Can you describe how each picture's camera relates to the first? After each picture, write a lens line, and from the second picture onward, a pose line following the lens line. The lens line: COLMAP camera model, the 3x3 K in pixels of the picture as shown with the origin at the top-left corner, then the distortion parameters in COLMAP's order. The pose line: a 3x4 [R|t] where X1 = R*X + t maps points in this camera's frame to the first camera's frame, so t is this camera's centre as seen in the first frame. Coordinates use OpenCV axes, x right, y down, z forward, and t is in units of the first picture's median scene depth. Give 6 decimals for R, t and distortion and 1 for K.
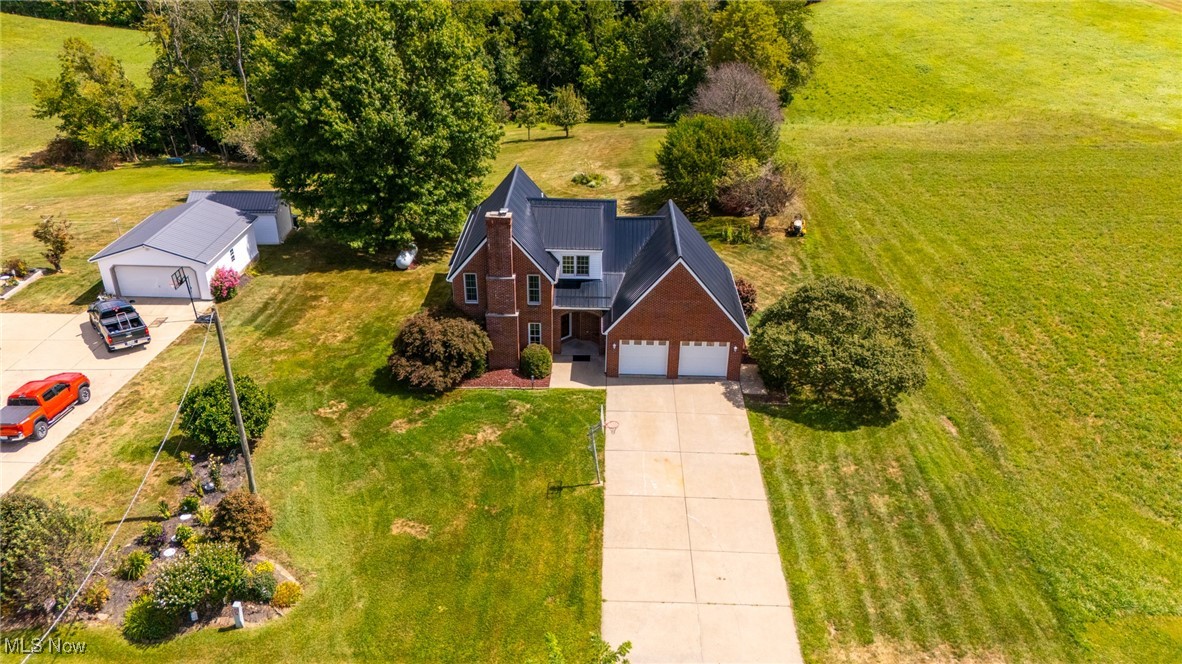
lens RADIAL K [[865.6, 0, 596.8], [0, 865.6, 327.7], [0, 0, 1]] dist [0.096625, -0.113336]
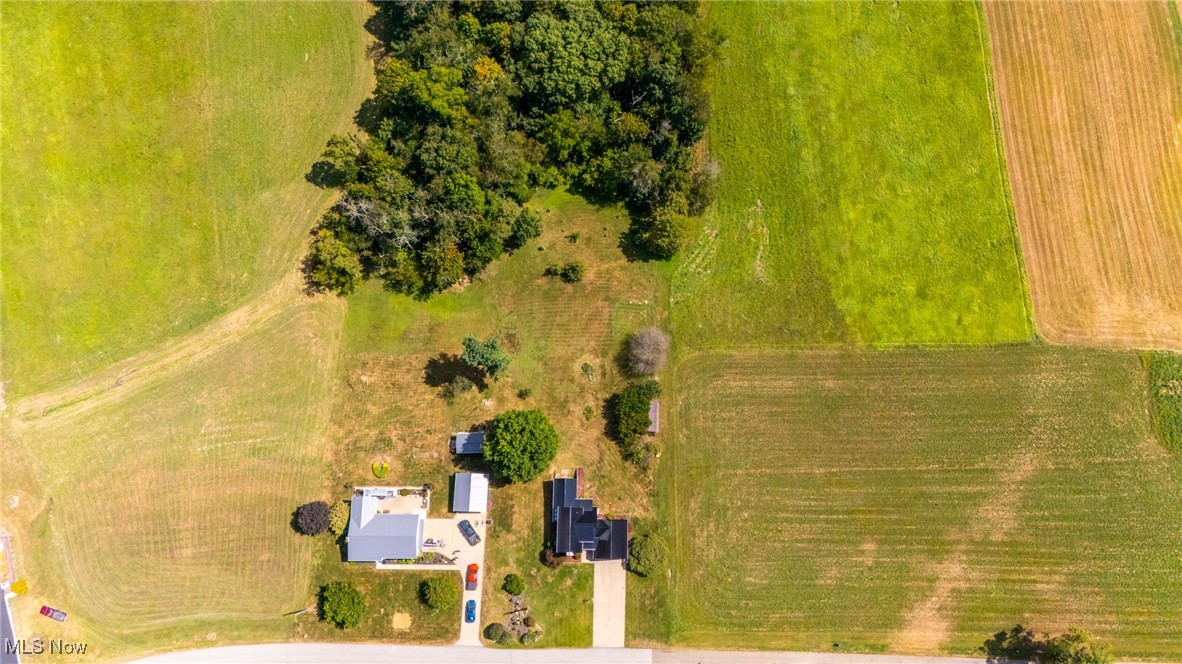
lens RADIAL K [[845.3, 0, 596.3], [0, 845.3, 332.0], [0, 0, 1]] dist [0.096713, -0.096117]
pose [[0.999987, -0.004716, -0.002091, 0.032772], [0.004611, 0.635192, 0.772341, -3.743409], [-0.002314, -0.772340, 0.635205, -0.768901]]
